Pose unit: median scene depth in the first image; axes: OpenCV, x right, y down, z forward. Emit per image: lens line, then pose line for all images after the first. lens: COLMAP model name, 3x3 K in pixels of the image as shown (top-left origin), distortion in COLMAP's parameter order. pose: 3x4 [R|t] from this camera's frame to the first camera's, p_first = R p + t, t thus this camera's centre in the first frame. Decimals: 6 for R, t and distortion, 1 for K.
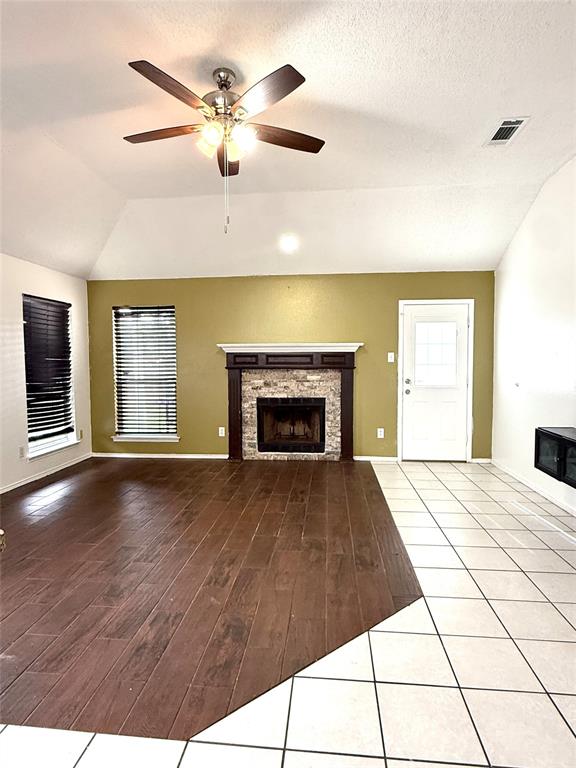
lens RADIAL K [[426.1, 0, 288.0], [0, 426.1, 384.0], [0, 0, 1]] dist [0.002623, -0.000944]
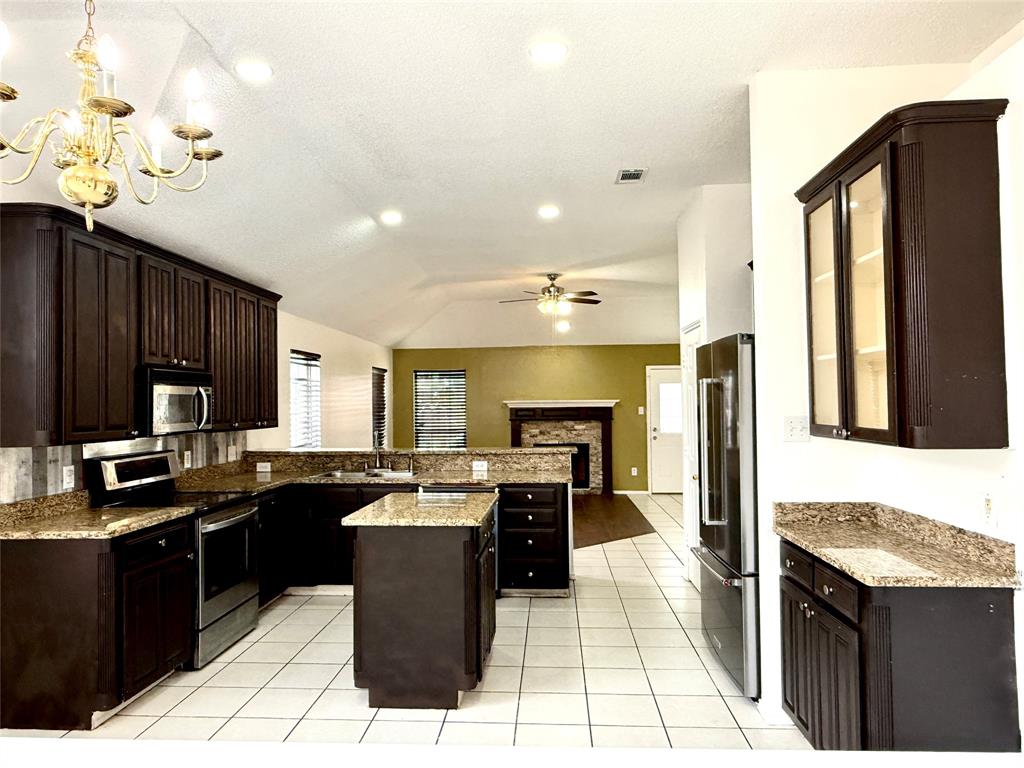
lens RADIAL K [[689.2, 0, 512.0], [0, 689.2, 384.0], [0, 0, 1]] dist [-0.000441, -0.001389]
pose [[0.999587, -0.005161, 0.028277, -0.194311], [0.007526, 0.996423, -0.084167, 0.027314], [-0.027741, 0.084345, 0.996050, -1.011562]]
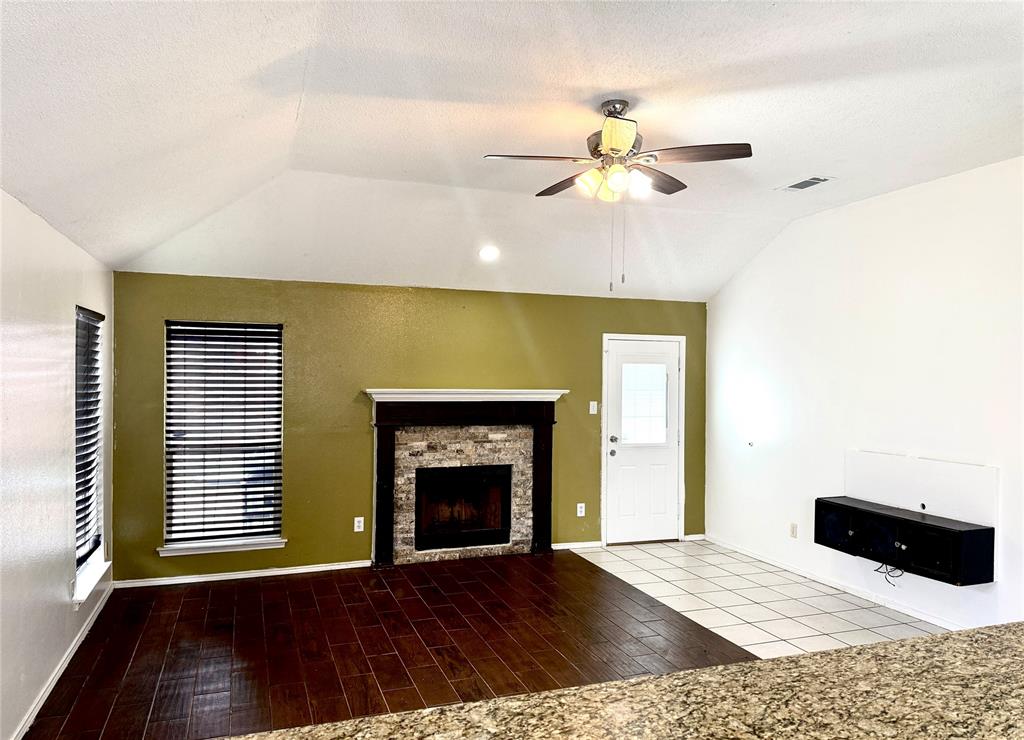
lens RADIAL K [[712.4, 0, 512.0], [0, 712.4, 385.7], [0, 0, 1]] dist [0.144794, -0.245941]
pose [[0.902977, 0.007889, 0.429616, -0.427086], [0.008920, 0.999272, -0.037098, -0.055124], [-0.429596, 0.037331, 0.902249, -0.081627]]
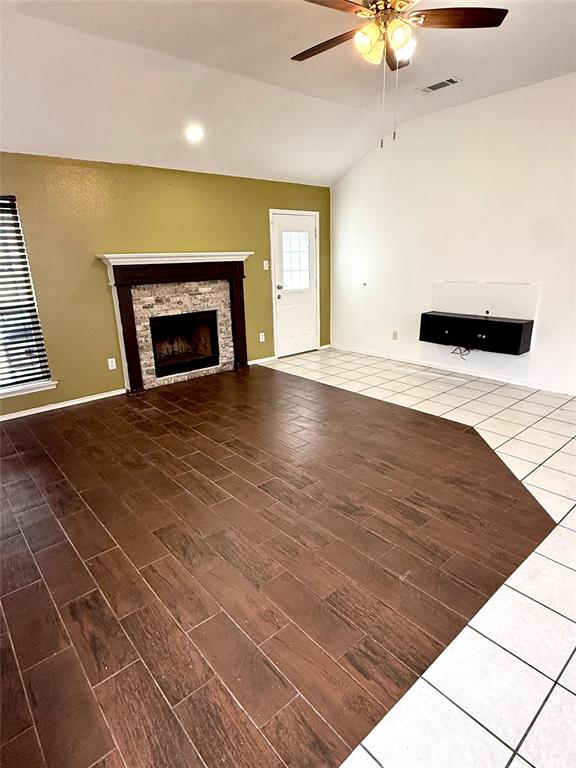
lens RADIAL K [[426.1, 0, 288.0], [0, 426.1, 384.0], [0, 0, 1]] dist [0.002623, -0.000944]
pose [[0.693310, -0.221243, 0.685837, -0.512438], [0.061747, 0.966445, 0.249343, -0.037300], [-0.717989, -0.130524, 0.683707, 0.186316]]
